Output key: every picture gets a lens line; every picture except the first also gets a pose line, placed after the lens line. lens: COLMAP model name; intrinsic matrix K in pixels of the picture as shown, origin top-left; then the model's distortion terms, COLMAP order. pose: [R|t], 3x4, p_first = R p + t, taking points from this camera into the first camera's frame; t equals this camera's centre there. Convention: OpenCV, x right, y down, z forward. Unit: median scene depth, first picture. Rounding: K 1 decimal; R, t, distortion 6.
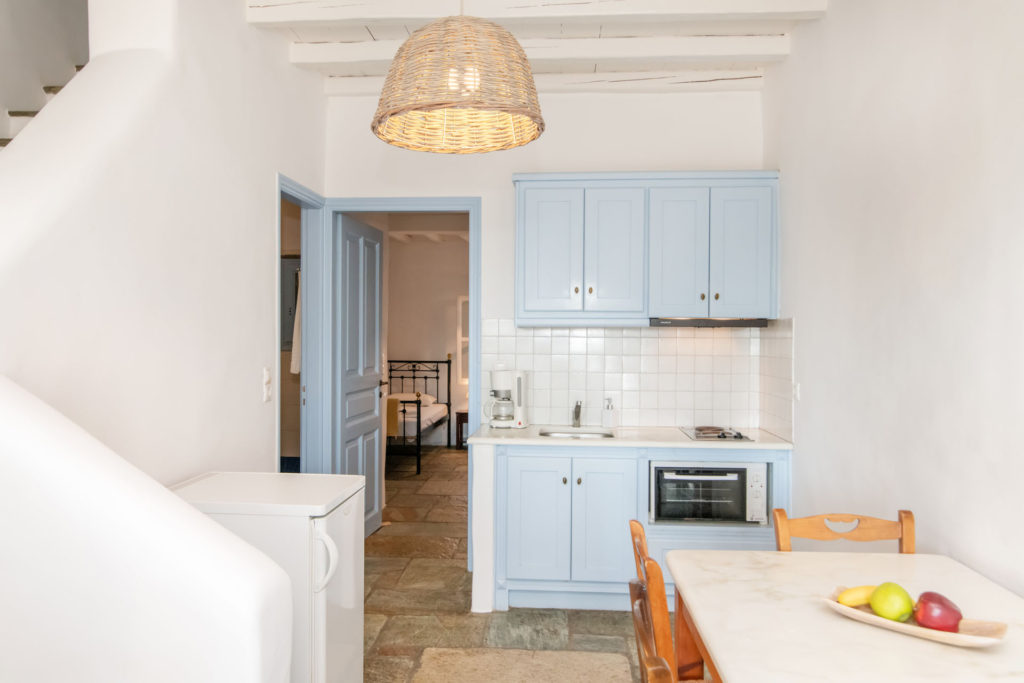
lens RADIAL K [[803.2, 0, 513.5], [0, 803.2, 340.6], [0, 0, 1]] dist [-0.000695, -0.011288]
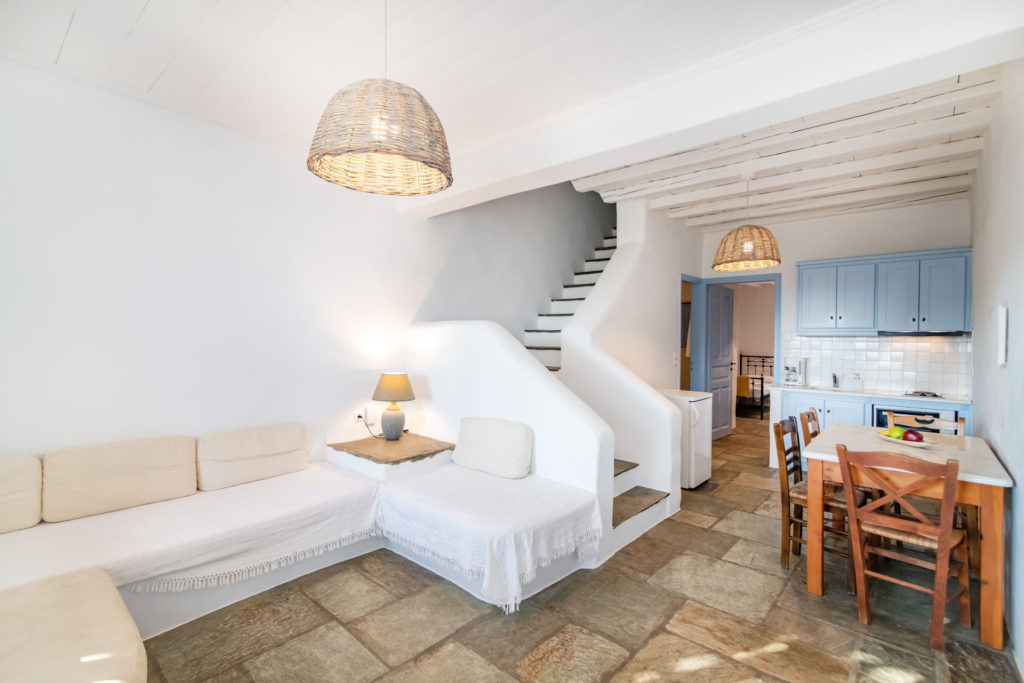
lens RADIAL K [[448.3, 0, 516.2], [0, 448.3, 340.3], [0, 0, 1]] dist [0.007684, 0.000588]
pose [[0.803324, 0.005336, -0.595518, 0.105894], [-0.009988, 0.999940, -0.004513, 0.005810], [0.595458, 0.009573, 0.803329, -0.344442]]
